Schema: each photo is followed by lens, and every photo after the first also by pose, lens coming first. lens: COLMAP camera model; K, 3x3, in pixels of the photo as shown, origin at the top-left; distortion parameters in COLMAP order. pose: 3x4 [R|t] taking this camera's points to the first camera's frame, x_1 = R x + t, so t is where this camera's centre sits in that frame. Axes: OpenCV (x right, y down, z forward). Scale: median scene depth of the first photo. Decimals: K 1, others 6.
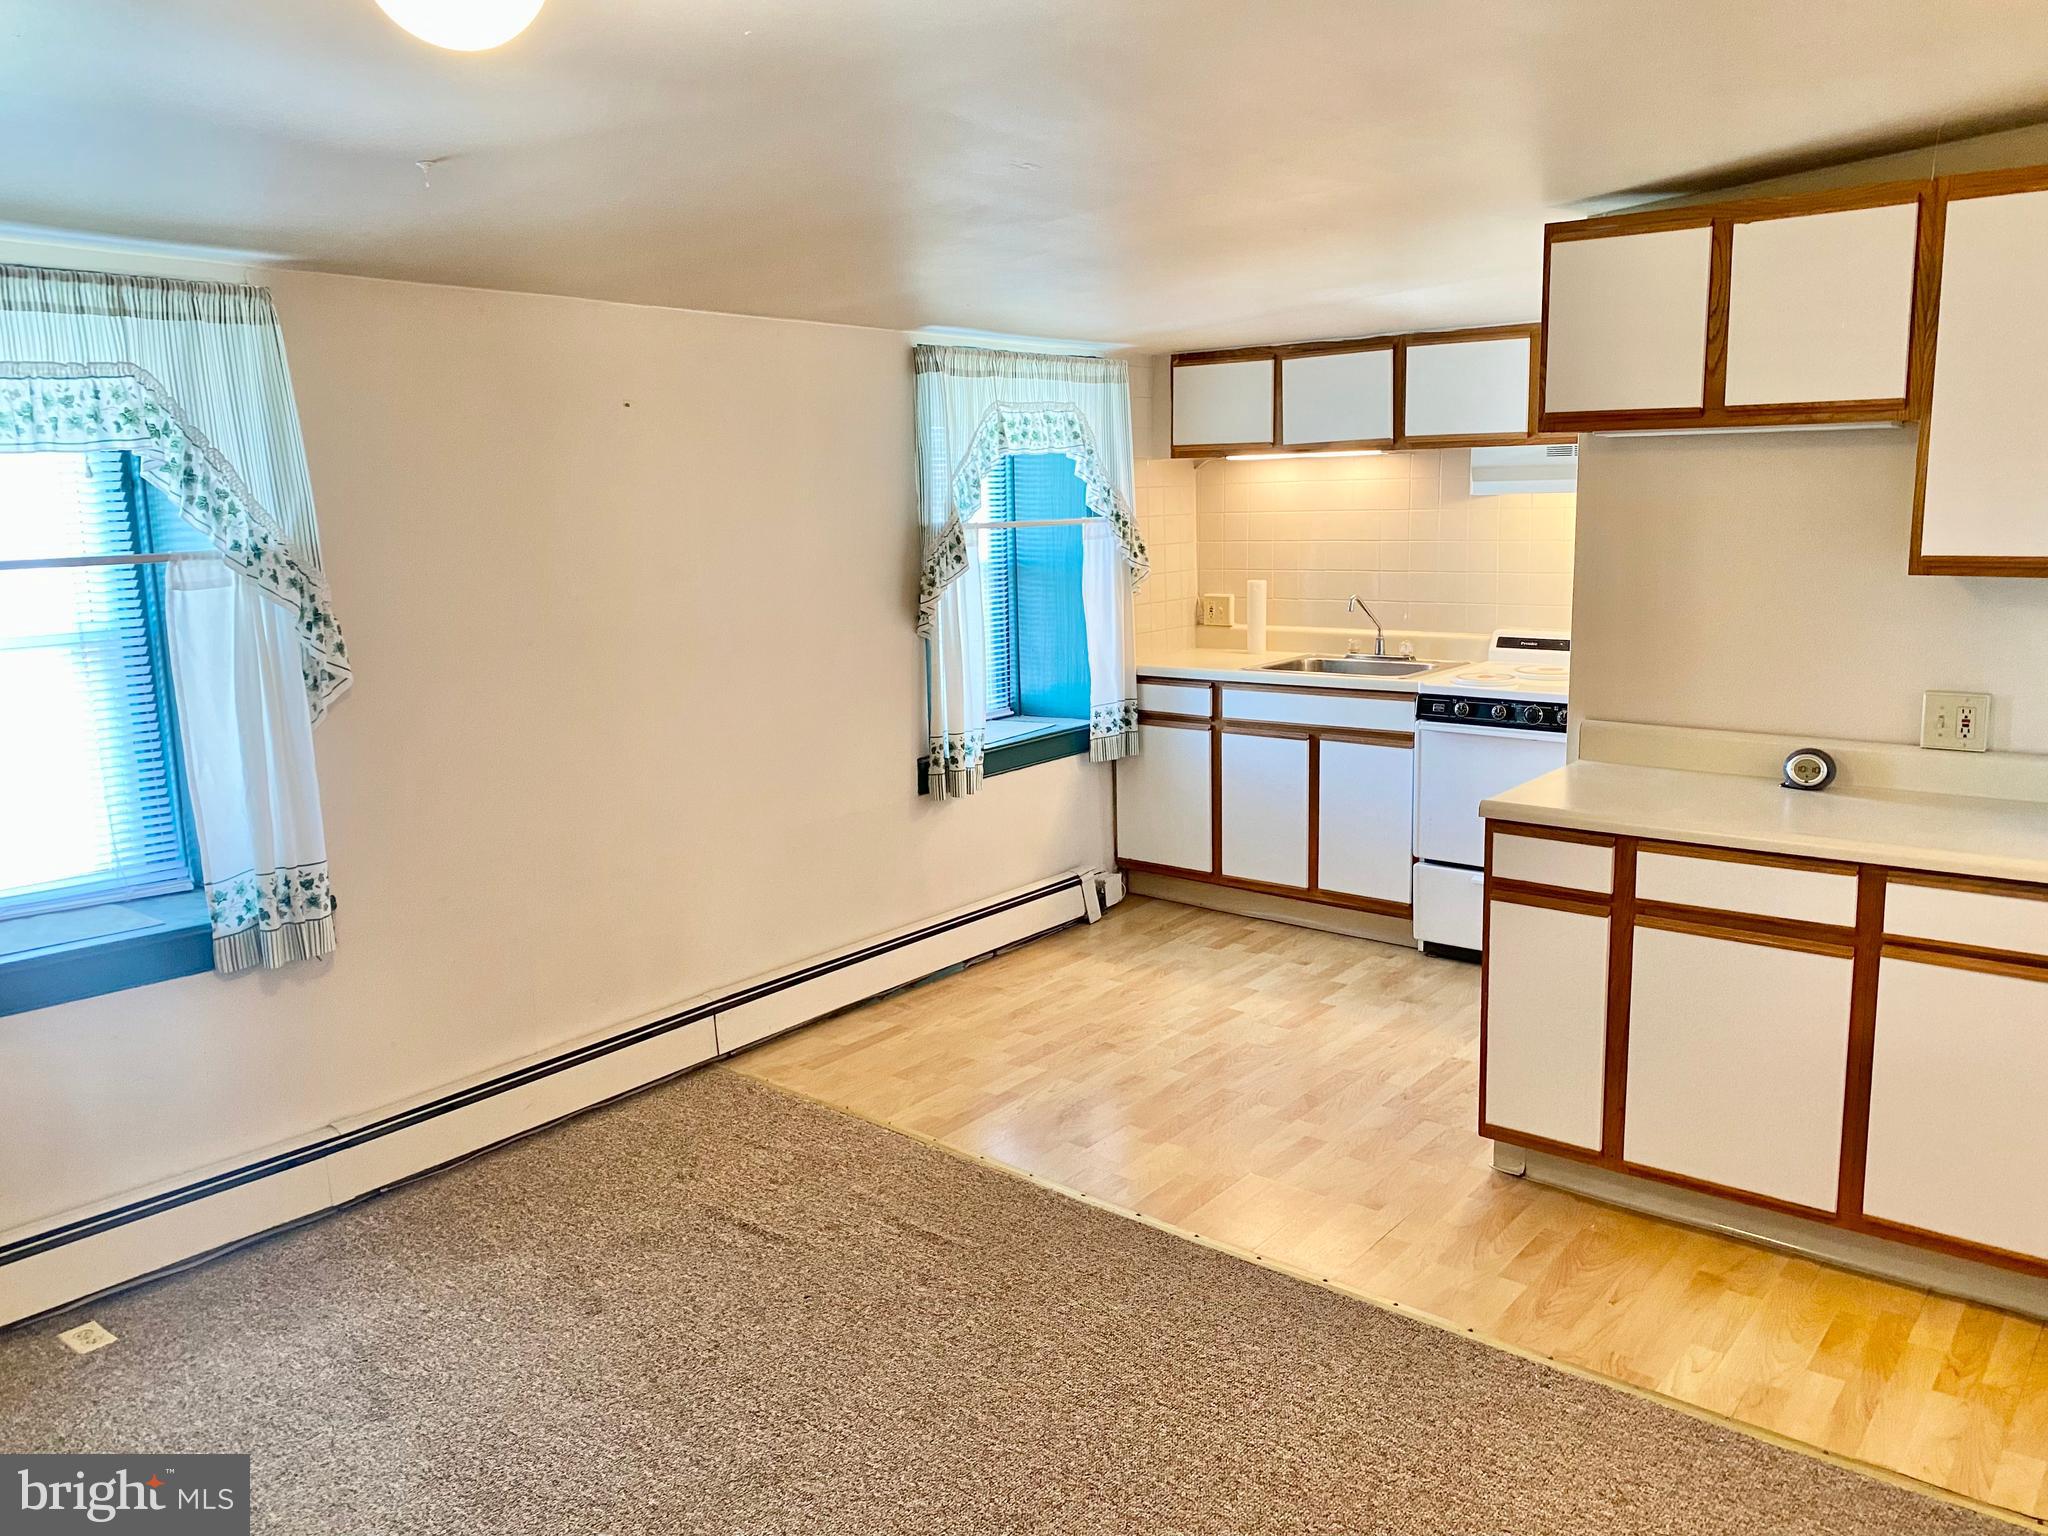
lens RADIAL K [[1587.9, 0, 1025.5], [0, 1587.9, 756.8], [0, 0, 1]] dist [0.166785, -0.188372]
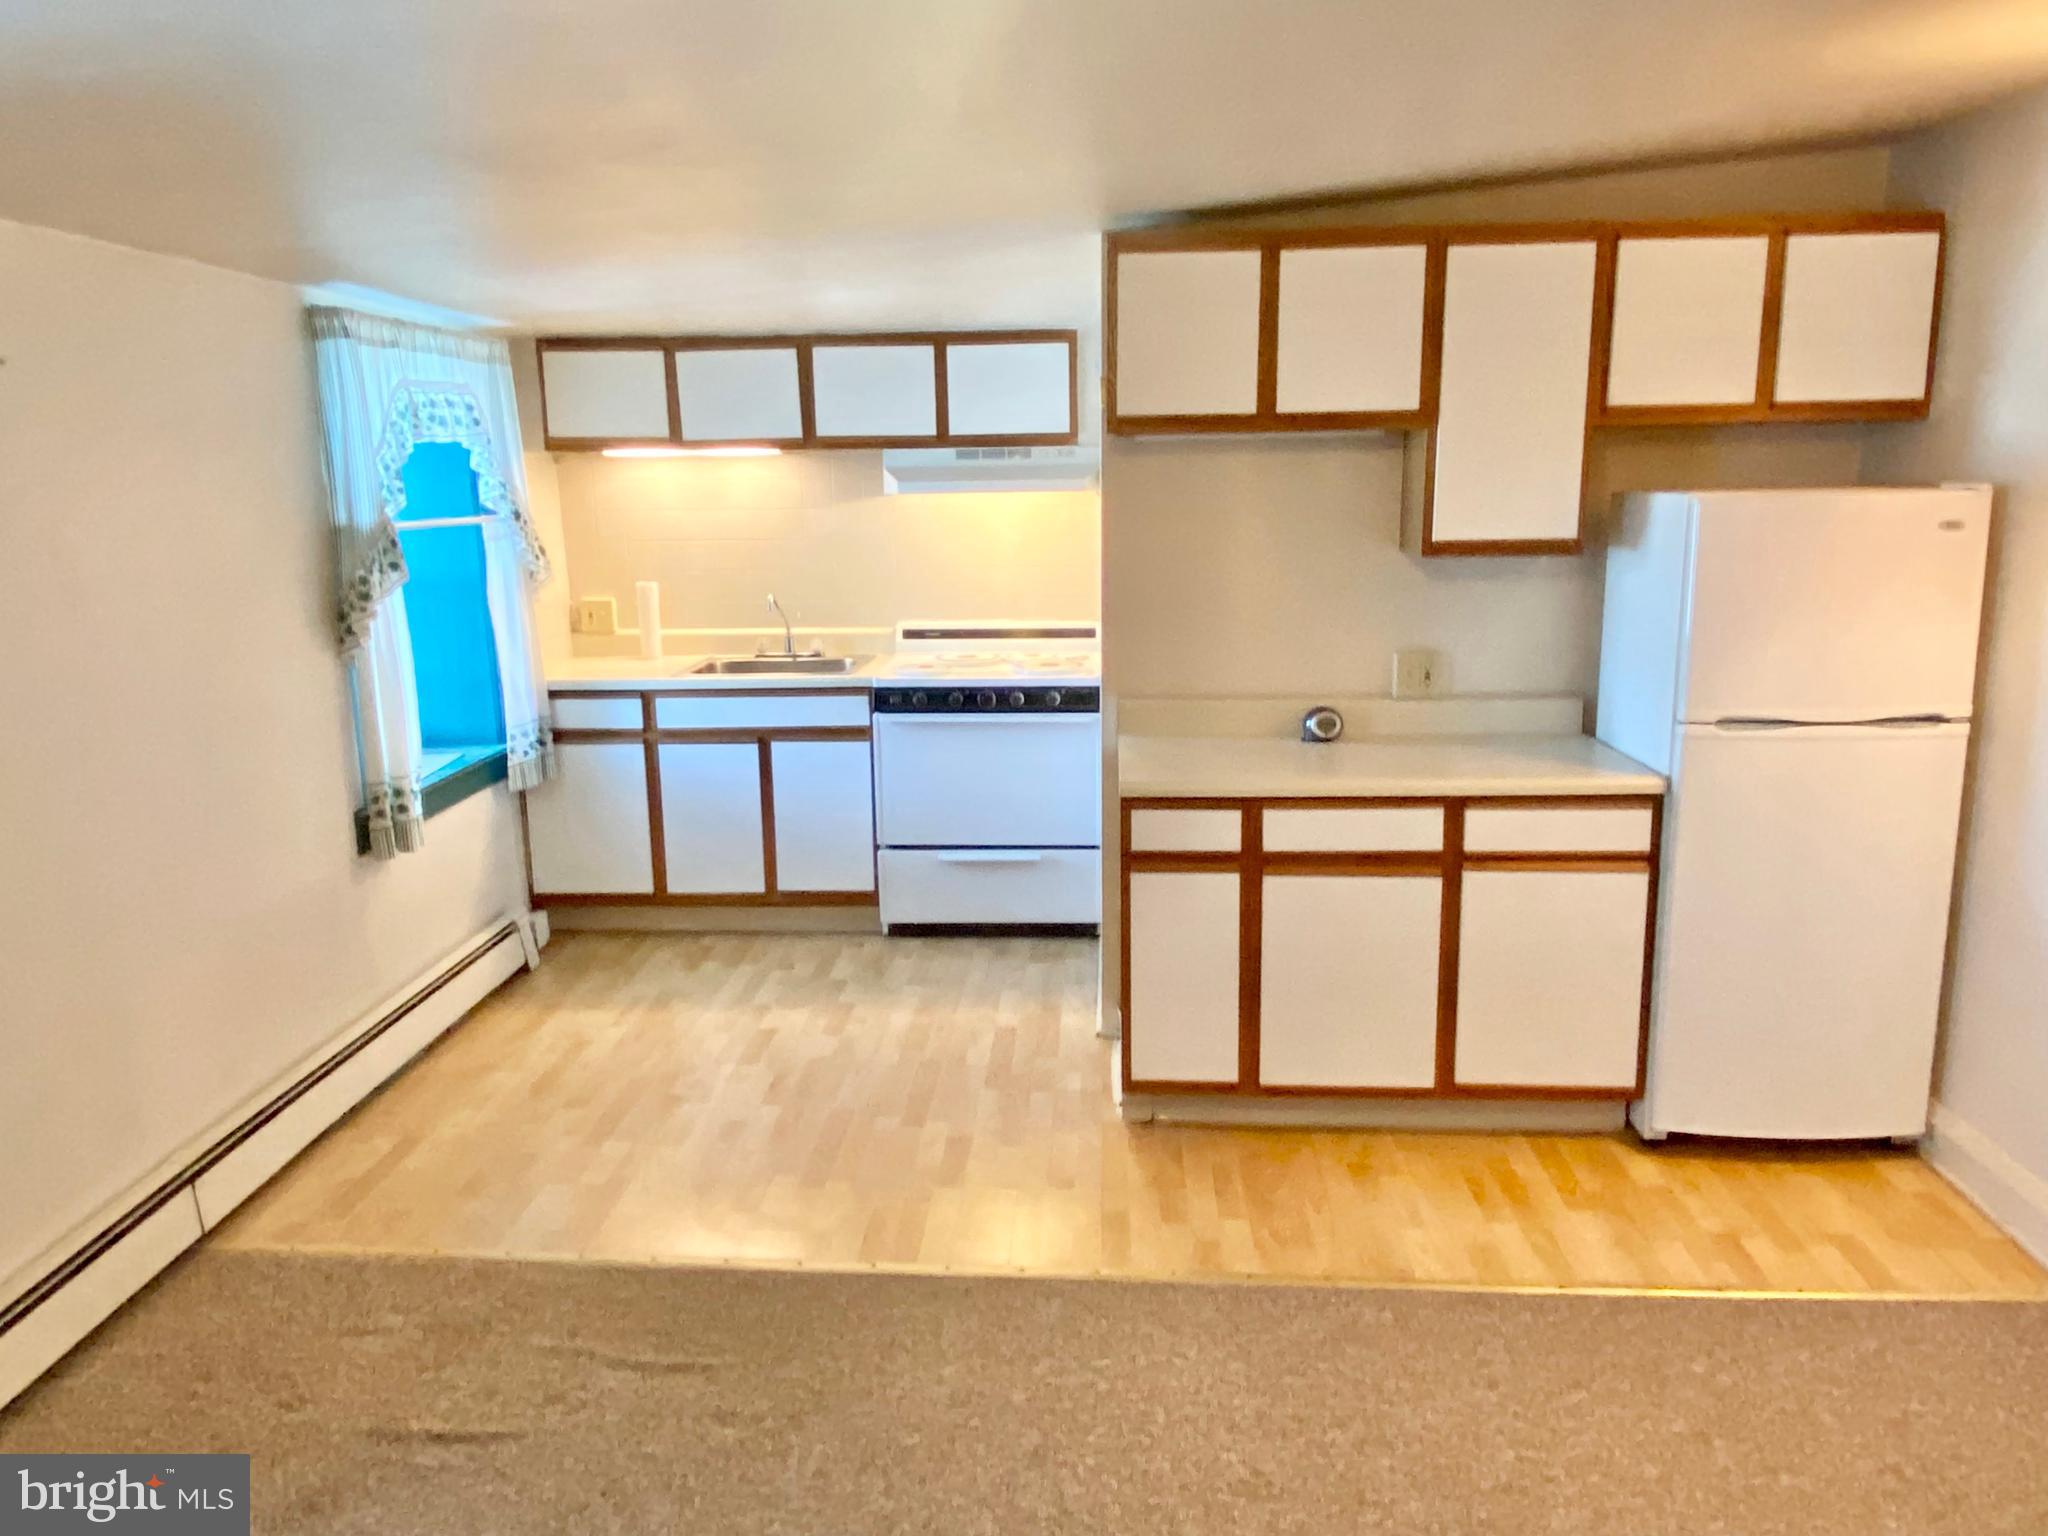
lens RADIAL K [[1479.4, 0, 1024.0], [0, 1479.4, 768.0], [0, 0, 1]] dist [0.150292, -0.189302]
pose [[0.819152, -0.108464, 0.563228, -0.221677], [0.099366, 0.993945, 0.046893, -0.023544], [-0.564904, 0.017553, 0.824970, 0.162307]]
